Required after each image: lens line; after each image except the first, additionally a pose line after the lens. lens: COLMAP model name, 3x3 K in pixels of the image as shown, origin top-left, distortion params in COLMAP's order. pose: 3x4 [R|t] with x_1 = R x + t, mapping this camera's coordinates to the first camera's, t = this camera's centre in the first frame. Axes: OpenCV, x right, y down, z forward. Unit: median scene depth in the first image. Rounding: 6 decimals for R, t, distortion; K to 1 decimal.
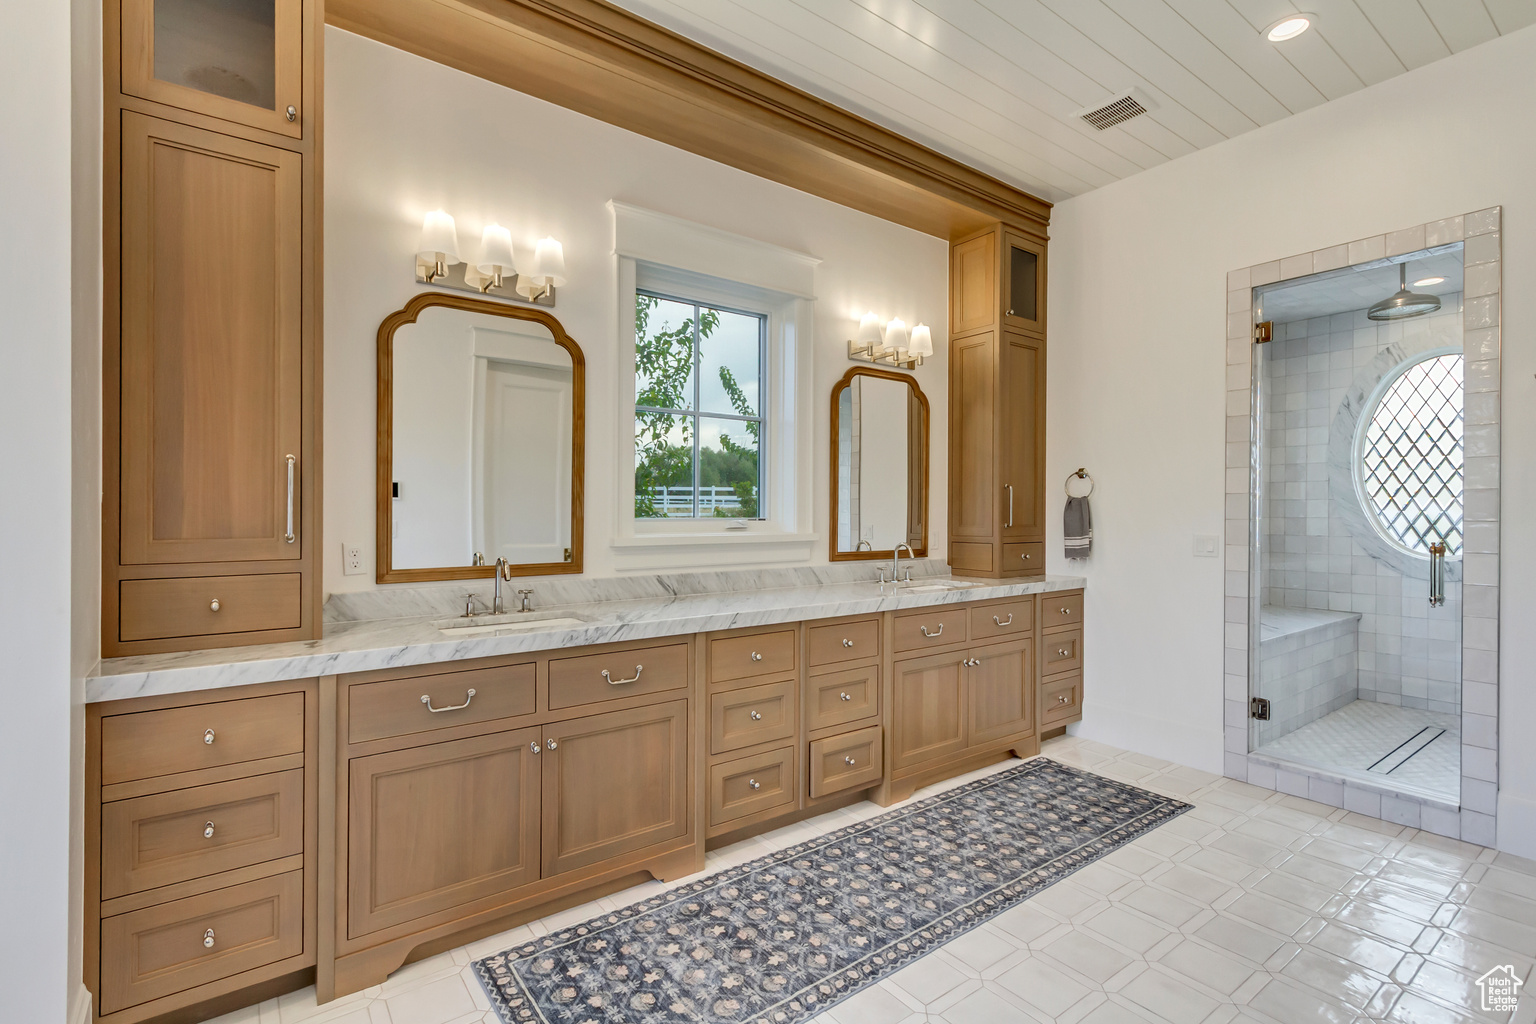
lens RADIAL K [[713.3, 0, 782.5], [0, 713.3, 508.8], [0, 0, 1]] dist [0.010181, -0.000717]
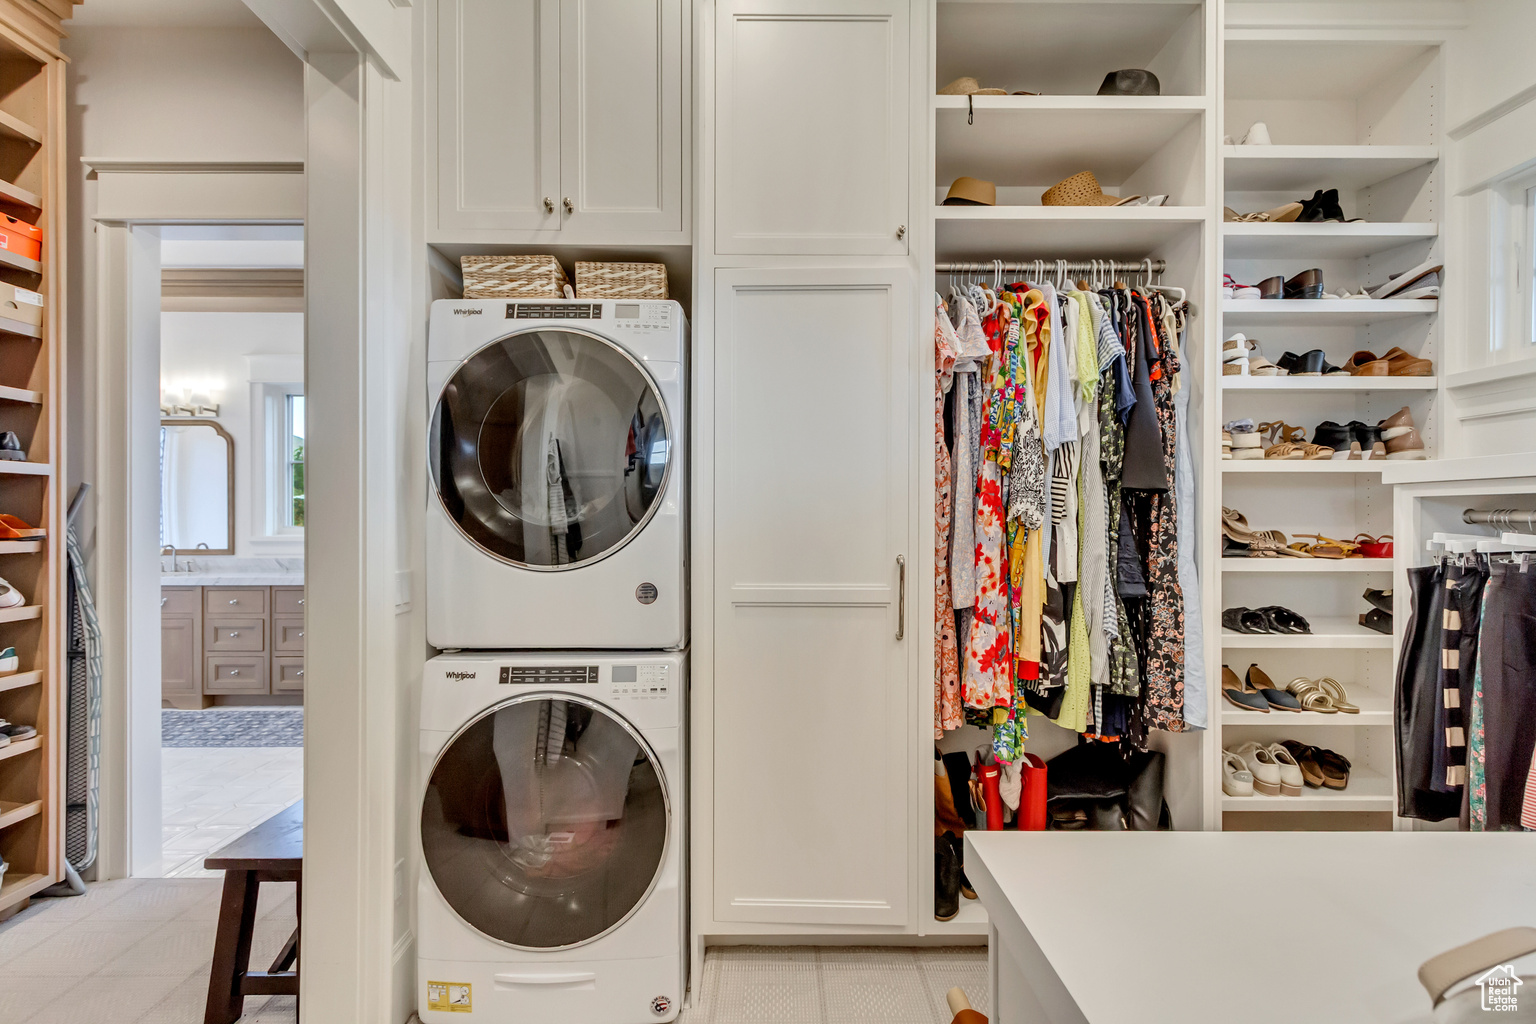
lens RADIAL K [[713.3, 0, 732.3], [0, 713.3, 514.3], [0, 0, 1]] dist [0.010181, -0.000717]
pose [[0.783564, -0.004432, -0.621295, 1.960563], [0.007013, 0.999974, 0.001712, -0.011835], [0.621271, -0.005699, 0.783575, 0.333050]]
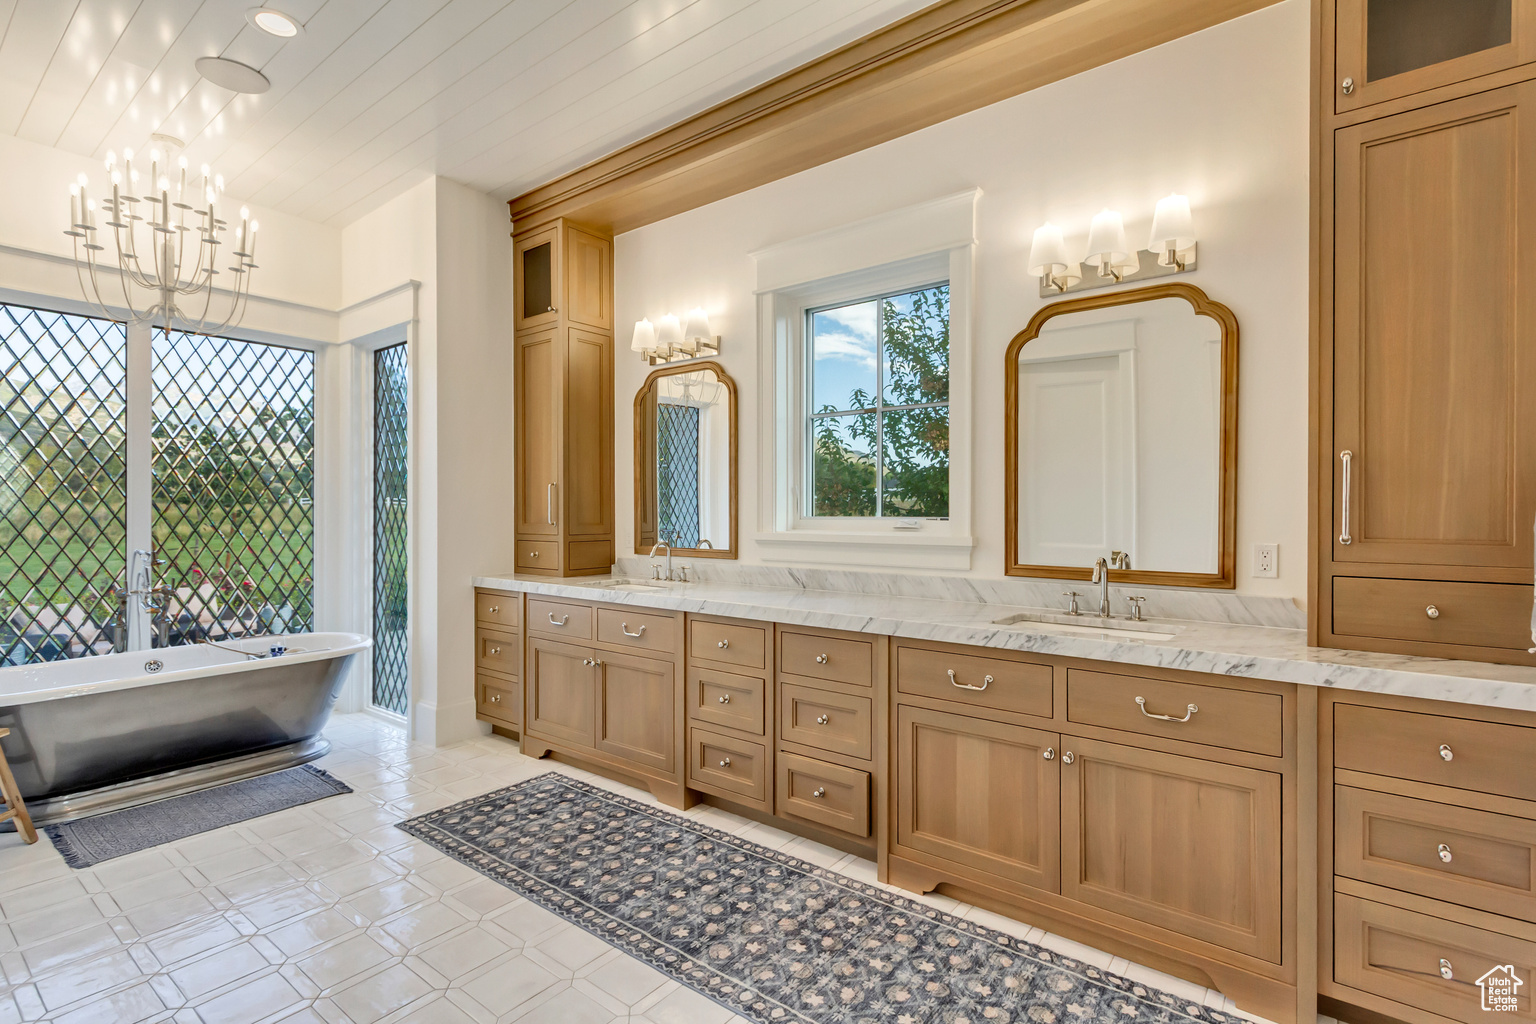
lens RADIAL K [[713.3, 0, 768.5], [0, 713.3, 507.9], [0, 0, 1]] dist [0.010181, -0.000717]
pose [[0.269072, -0.006328, -0.963099, 0.953060], [0.003530, 0.999978, -0.005585, 0.006899], [0.963114, -0.001897, 0.269088, 0.722768]]
